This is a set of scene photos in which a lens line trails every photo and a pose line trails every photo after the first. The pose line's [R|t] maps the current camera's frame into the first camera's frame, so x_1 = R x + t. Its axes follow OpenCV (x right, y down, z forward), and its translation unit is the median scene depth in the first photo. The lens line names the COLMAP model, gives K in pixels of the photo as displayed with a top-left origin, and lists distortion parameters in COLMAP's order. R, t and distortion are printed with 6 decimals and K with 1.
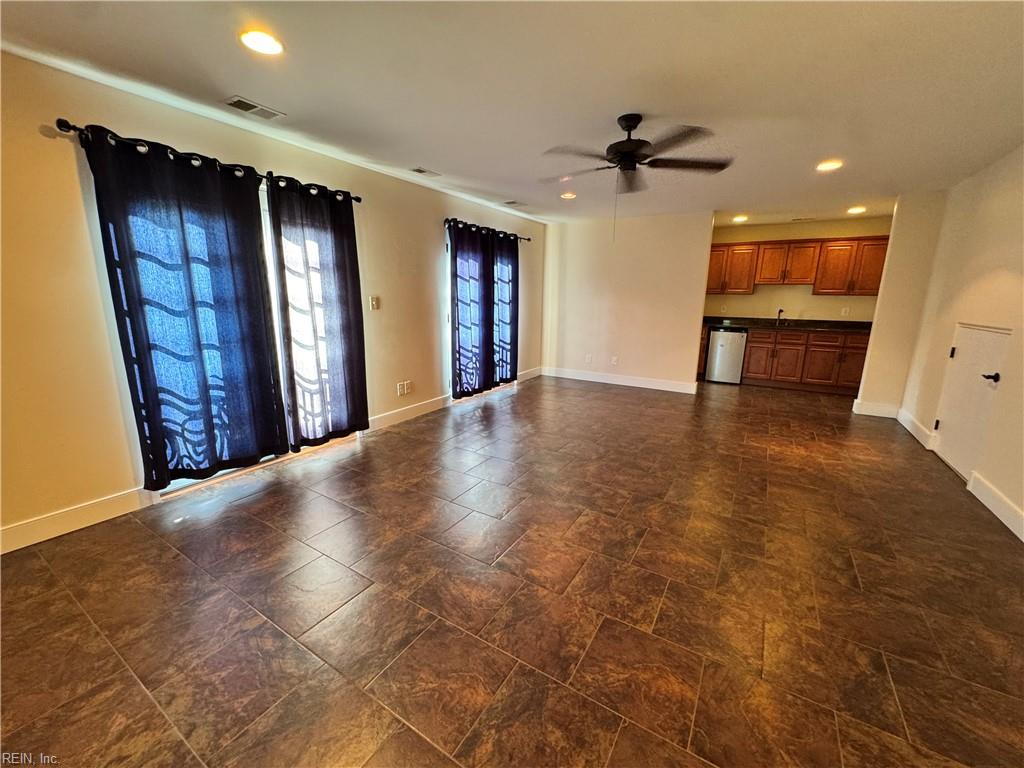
lens RADIAL K [[408.5, 0, 509.9], [0, 408.5, 383.4], [0, 0, 1]] dist [-0.001237, 0.000171]
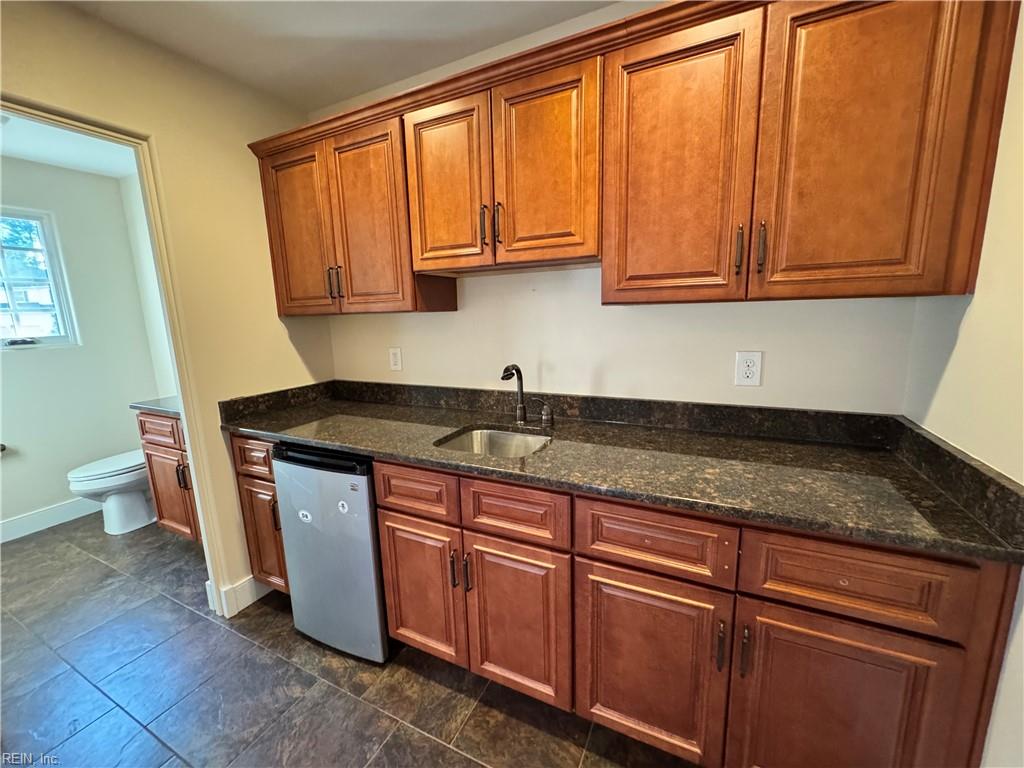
lens RADIAL K [[408.5, 0, 513.6], [0, 408.5, 383.3], [0, 0, 1]] dist [-0.001237, 0.000171]
pose [[0.993420, -0.056384, 0.099685, 0.658165], [0.060324, 0.997494, -0.036959, -0.166182], [-0.097351, 0.042729, 0.994332, 0.770075]]
